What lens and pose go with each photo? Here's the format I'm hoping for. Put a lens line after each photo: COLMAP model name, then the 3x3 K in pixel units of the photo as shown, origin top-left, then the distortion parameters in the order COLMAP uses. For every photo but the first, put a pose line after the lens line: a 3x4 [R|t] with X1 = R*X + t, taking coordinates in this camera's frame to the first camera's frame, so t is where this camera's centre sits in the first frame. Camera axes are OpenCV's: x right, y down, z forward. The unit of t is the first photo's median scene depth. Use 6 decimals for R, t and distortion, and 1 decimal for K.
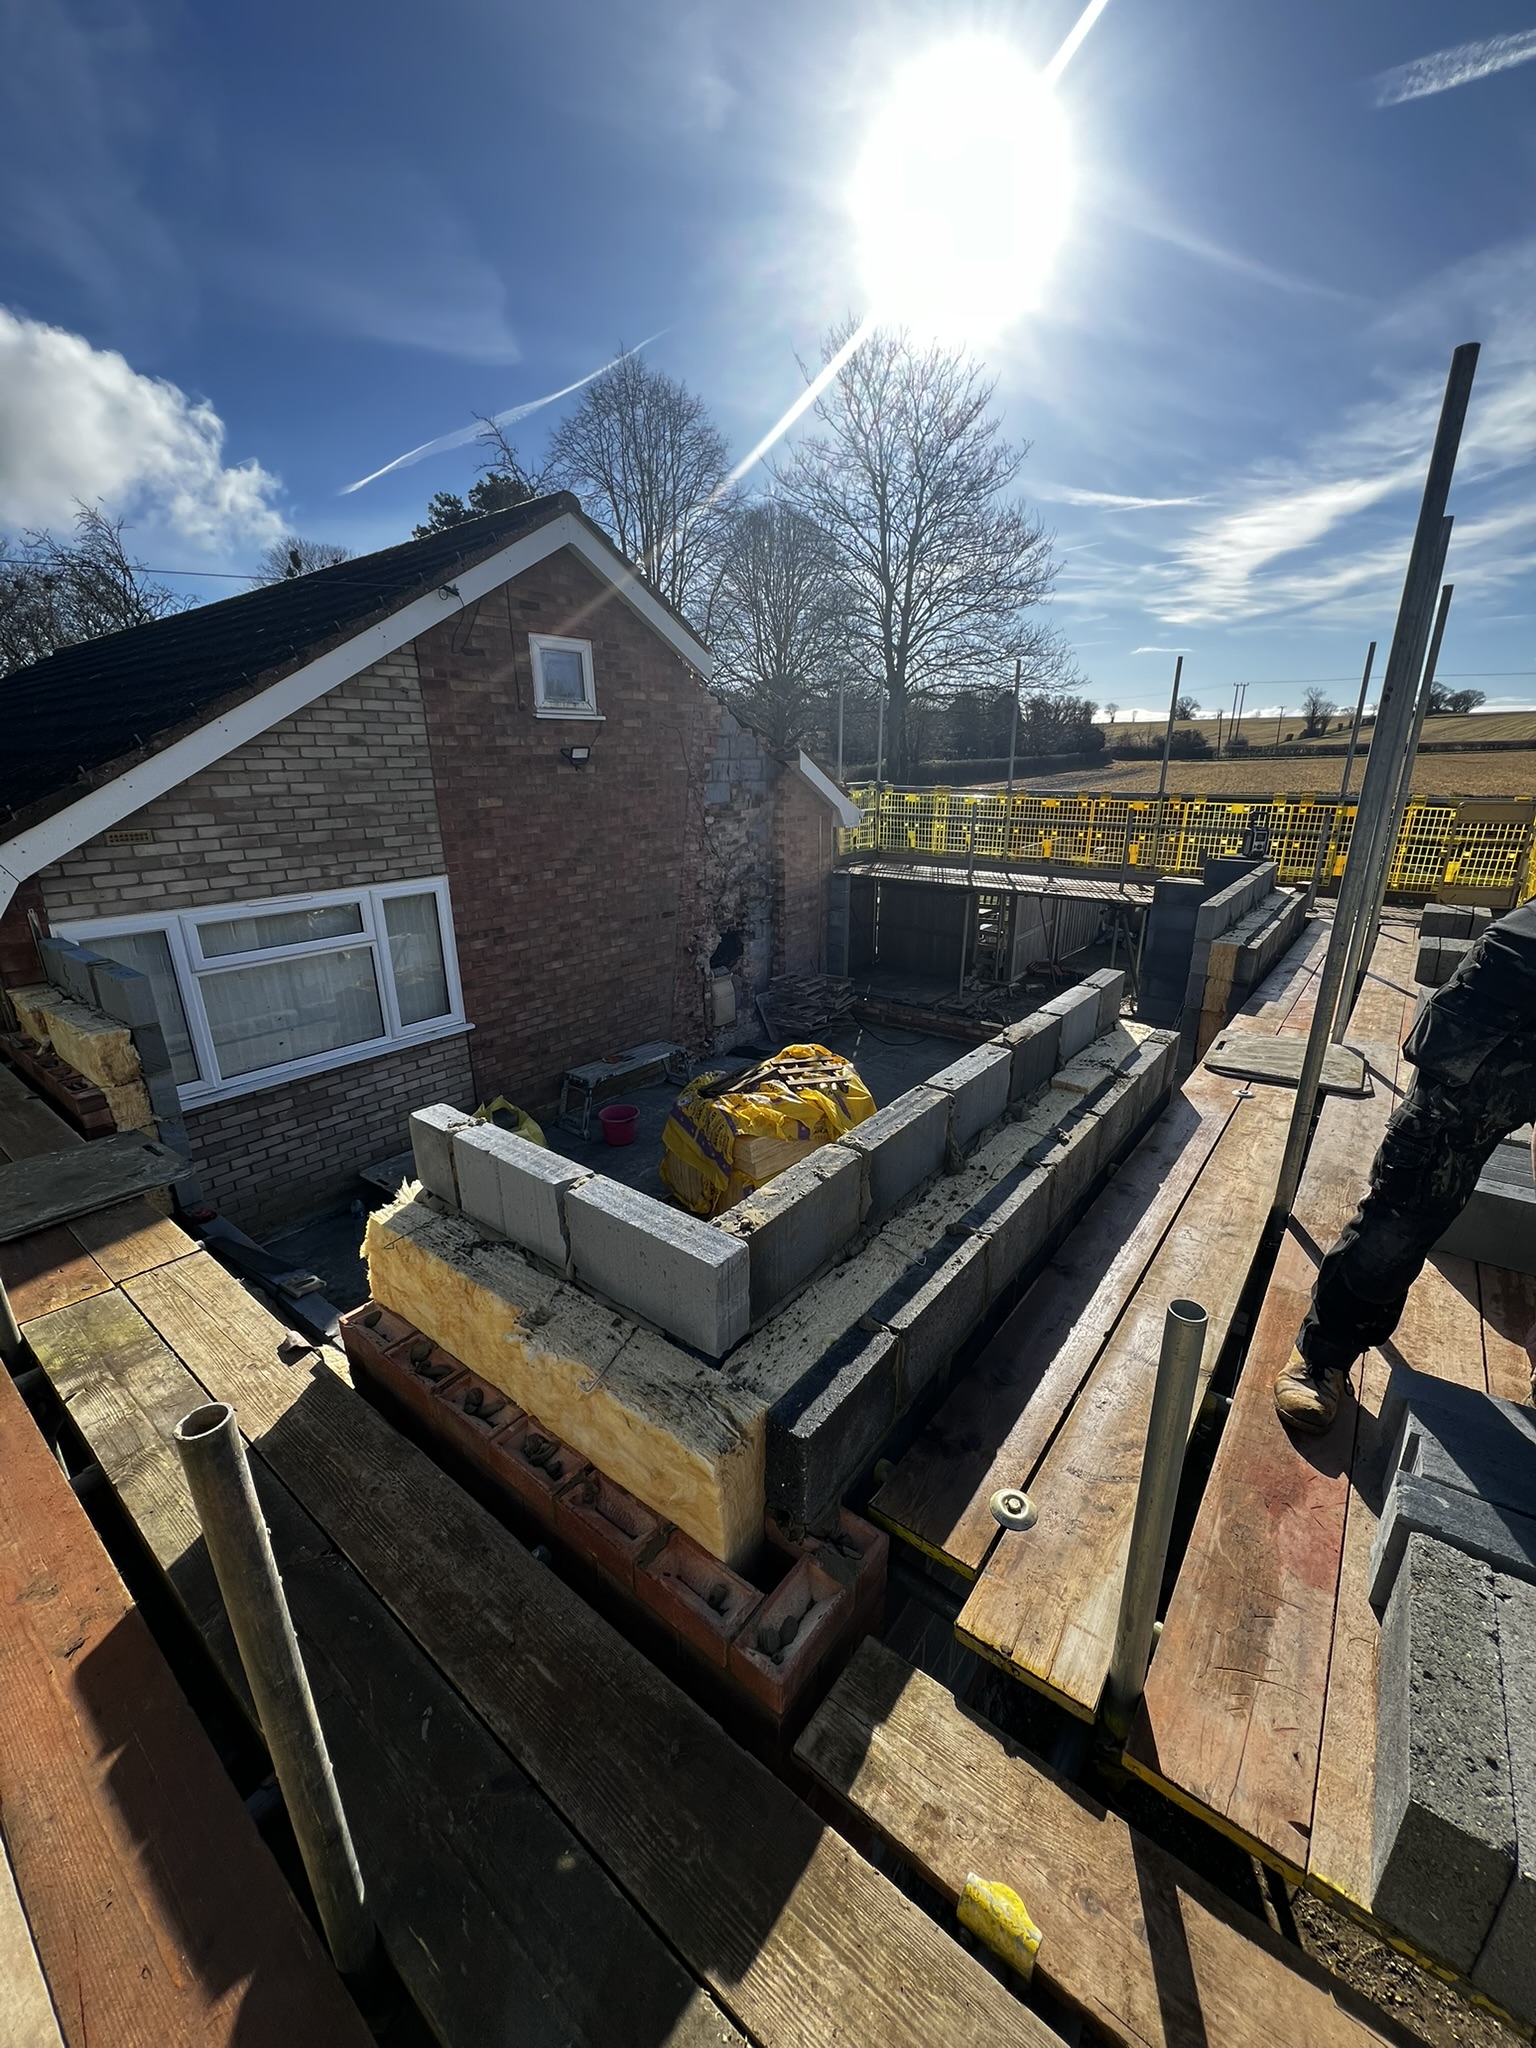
lens RADIAL K [[813.0, 0, 771.9], [0, 813.0, 1021.5], [0, 0, 1]] dist [-0.000993, -0.000006]
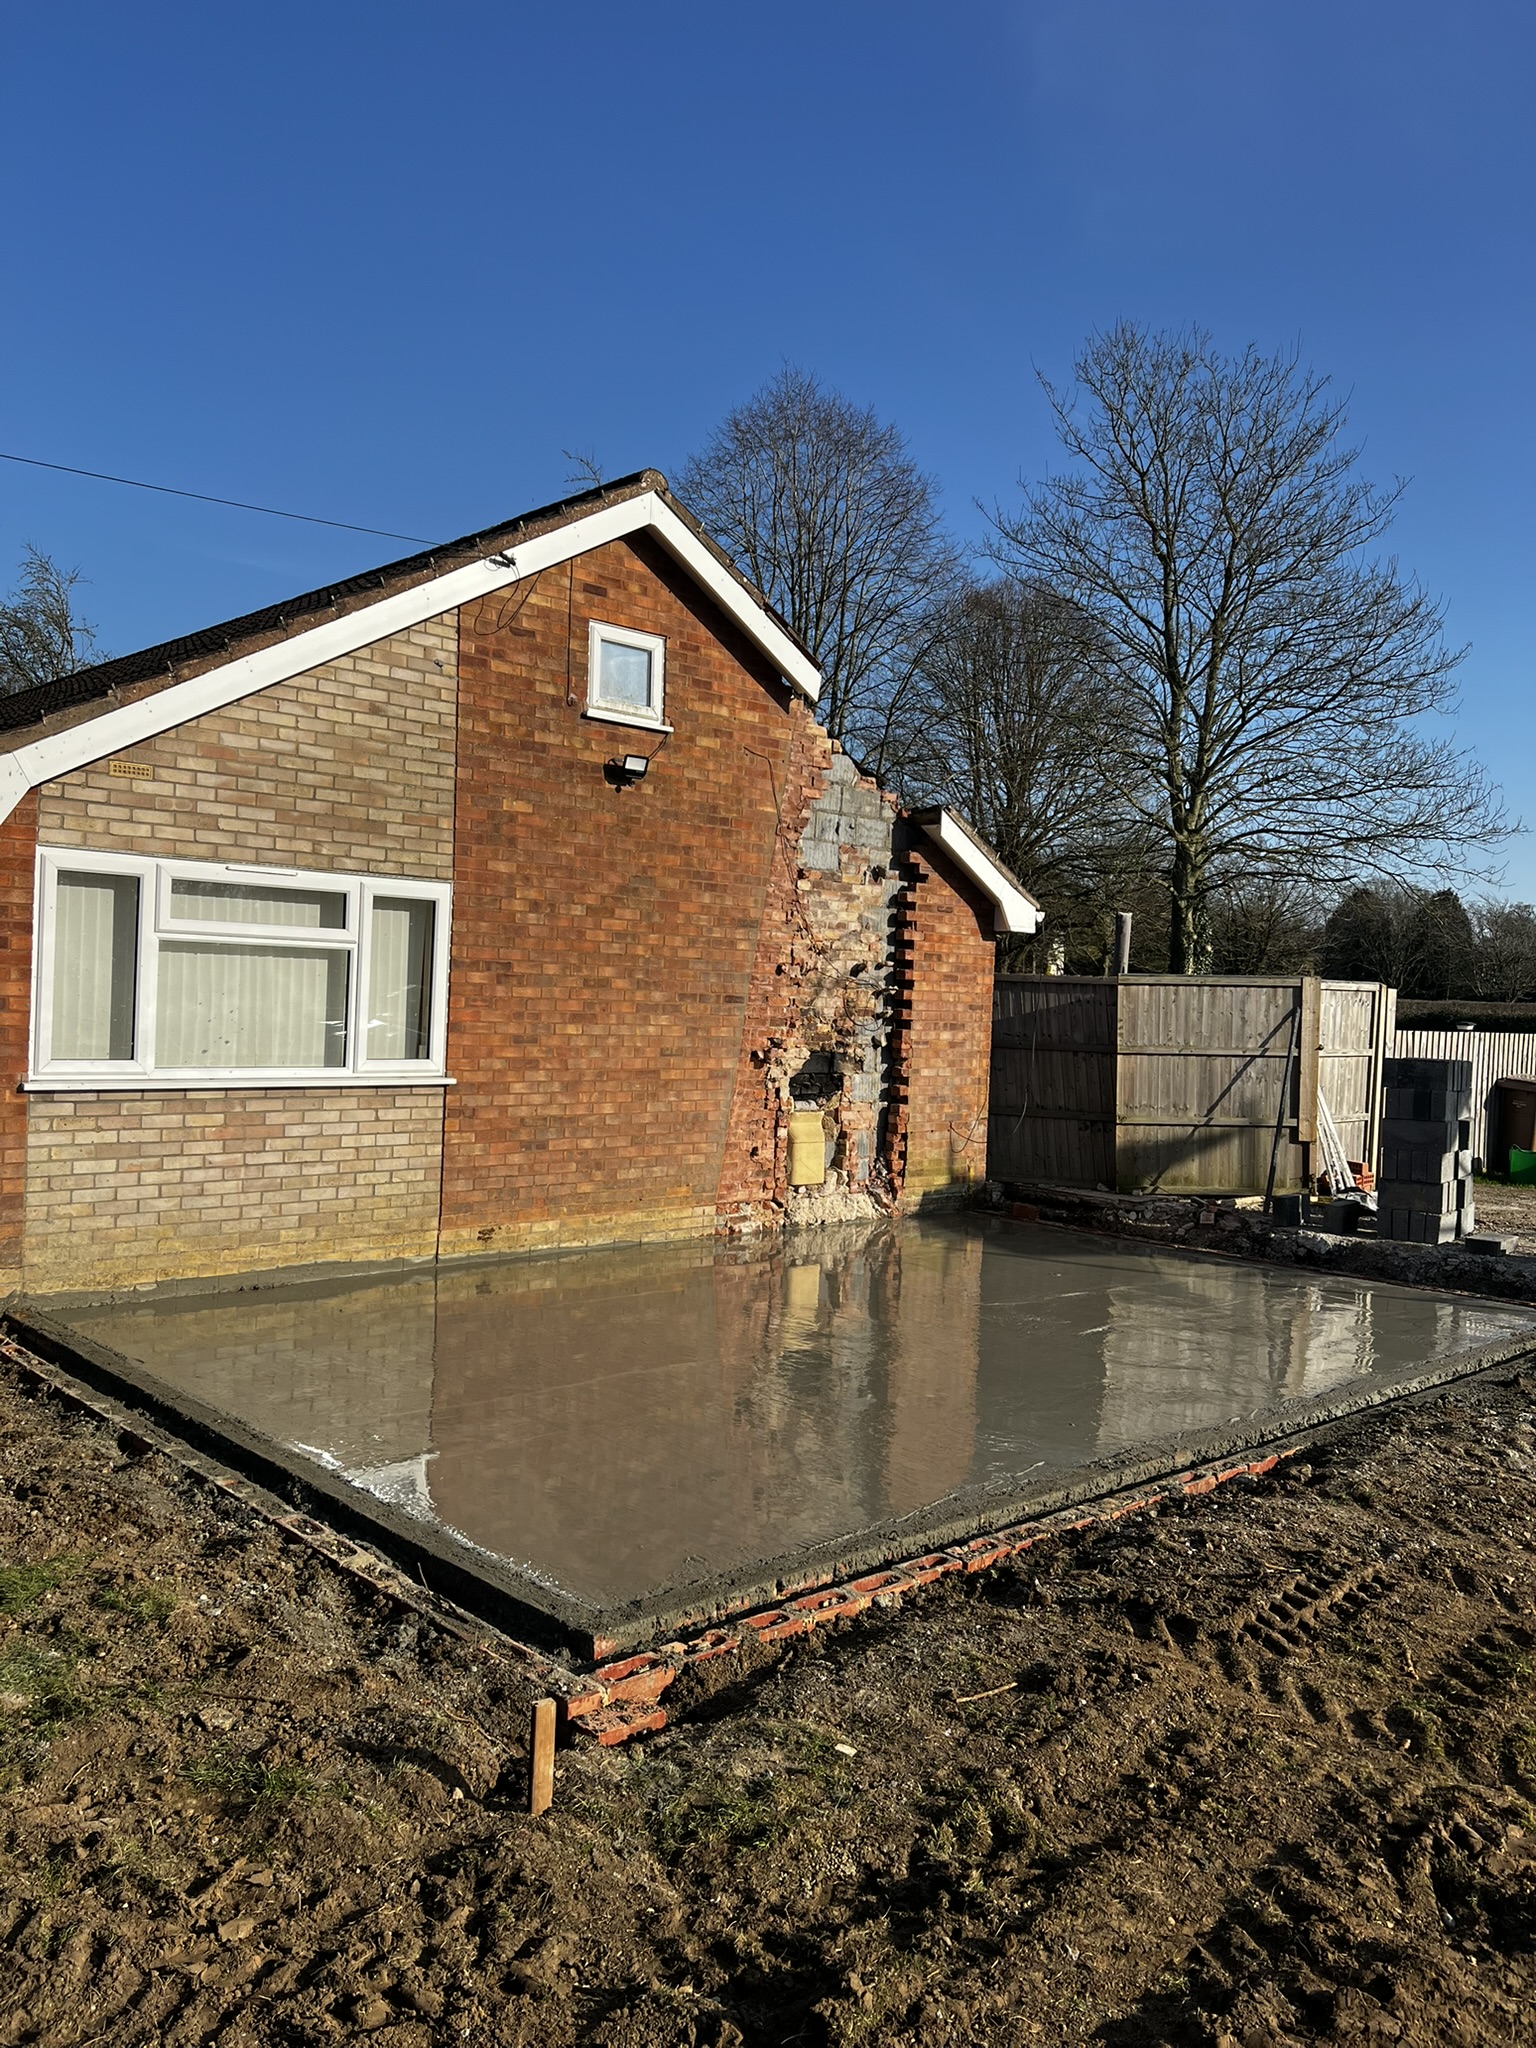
lens RADIAL K [[1515.2, 0, 768.0], [0, 1515.2, 1024.0], [0, 0, 1]] dist [0.146773, -0.351332]
pose [[0.986541, 0.050868, -0.155399, 0.126850], [-0.094016, 0.954035, -0.284565, 0.302867], [0.133781, 0.295345, 0.945978, -0.292153]]
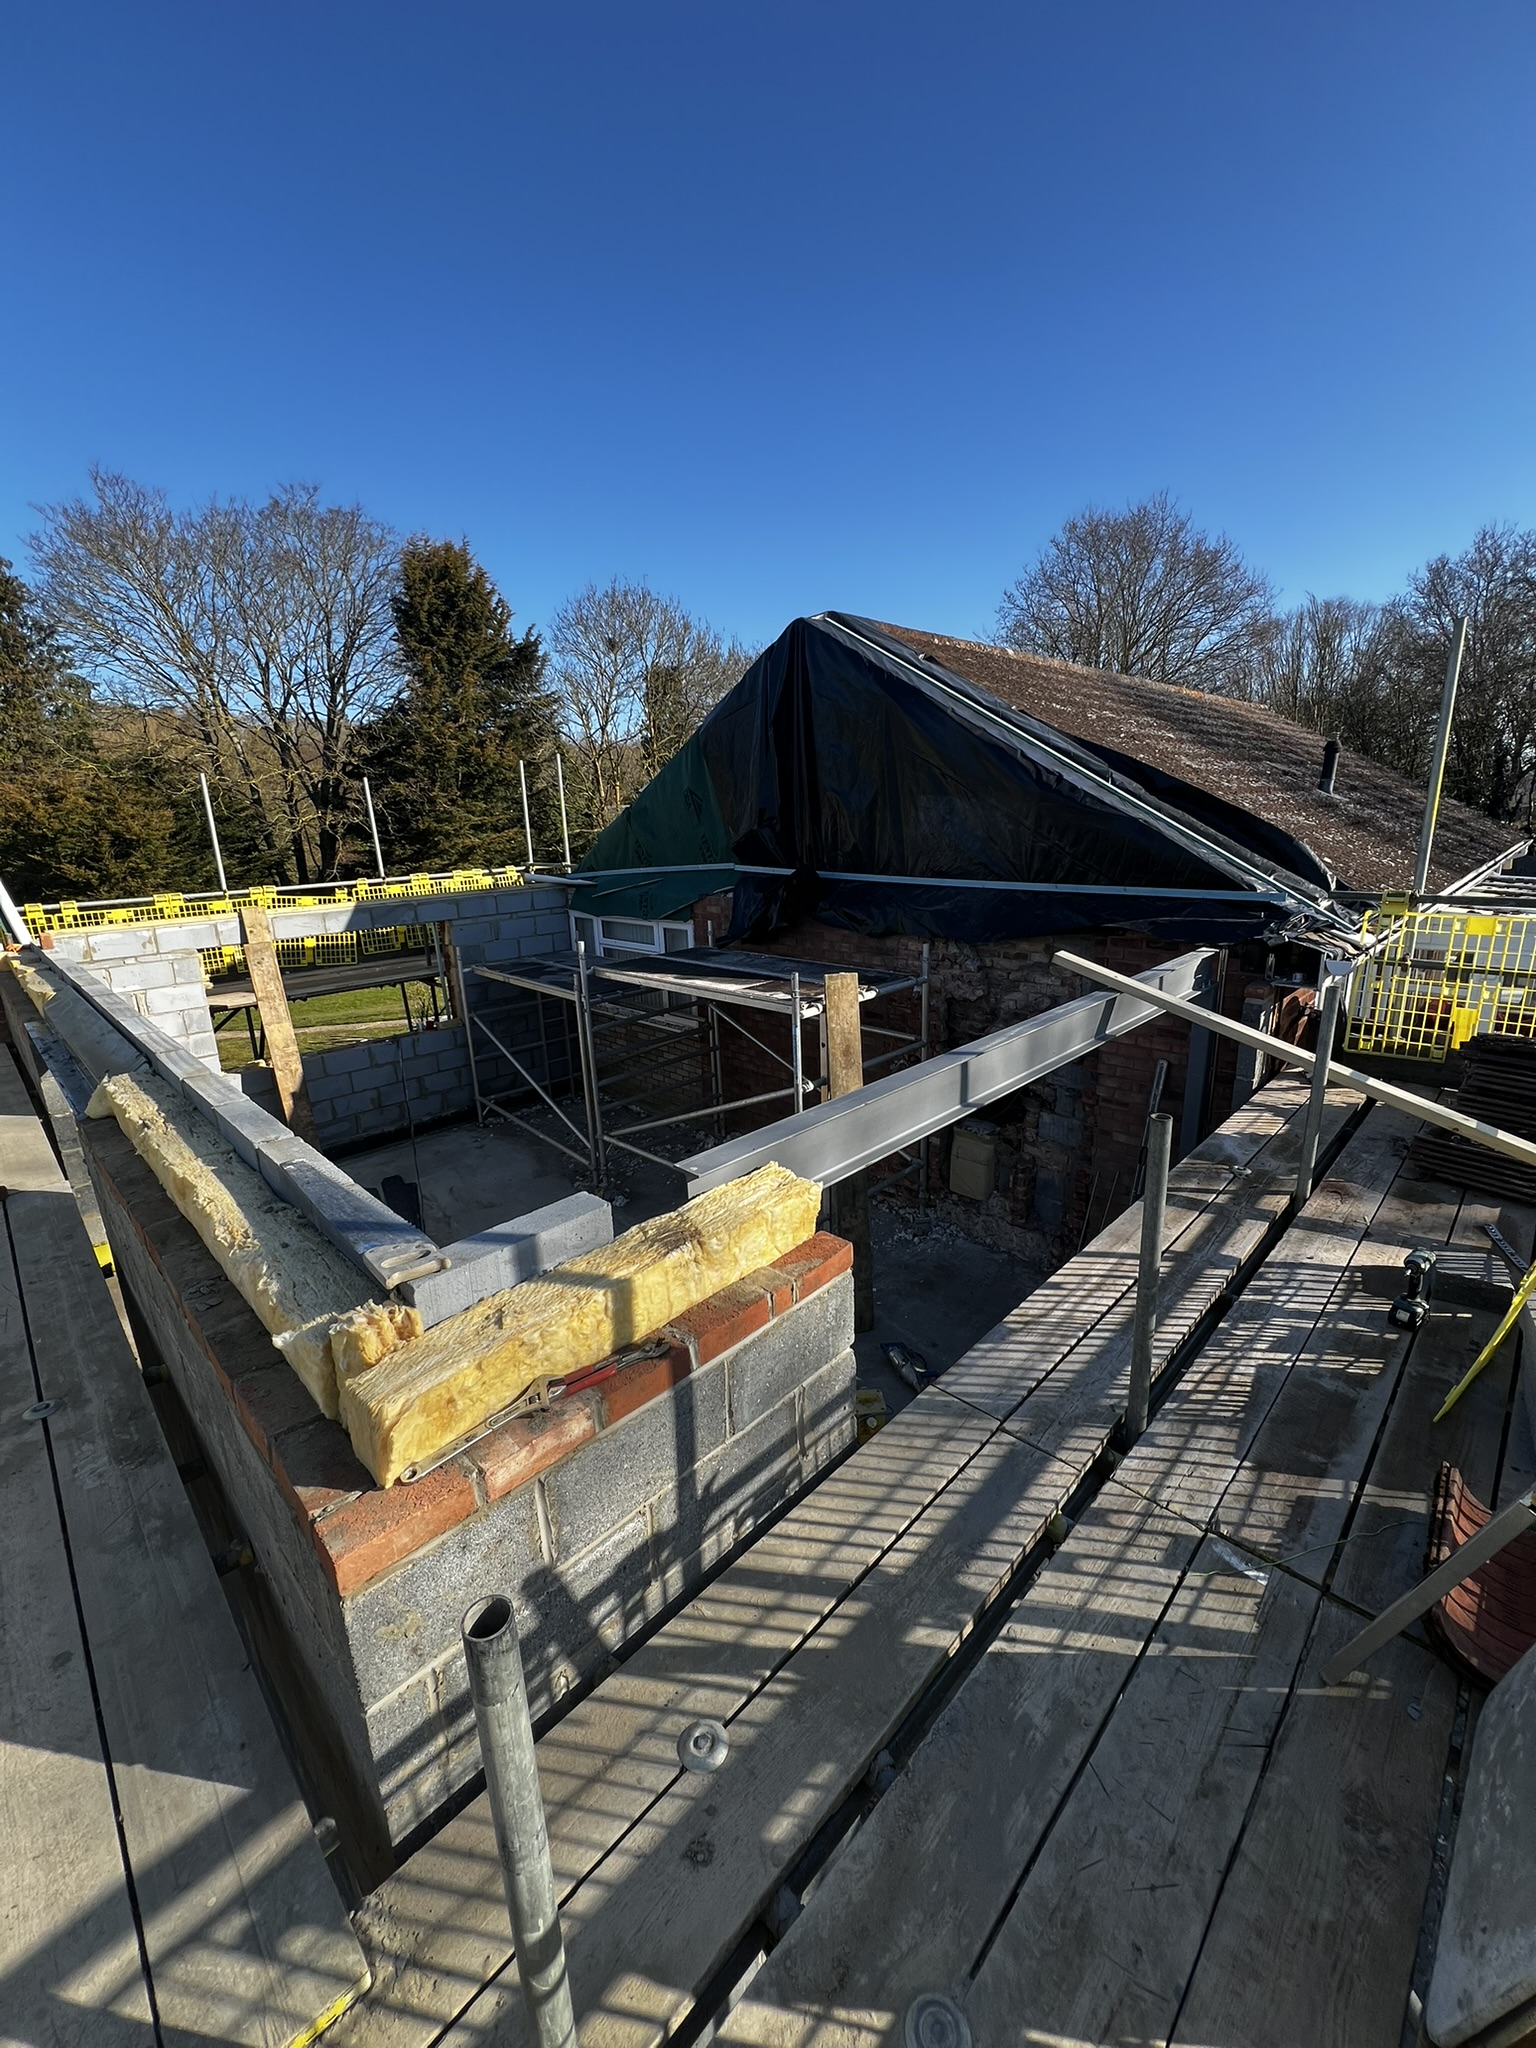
lens RADIAL K [[807.1, 0, 775.4], [0, 807.1, 1024.1], [0, 0, 1]] dist [0.001211, 0.000092]
pose [[-0.109208, 0.264745, -0.958115, 0.778246], [-0.274618, 0.918330, 0.285053, -0.378206], [0.955332, 0.294246, -0.027585, 1.050157]]
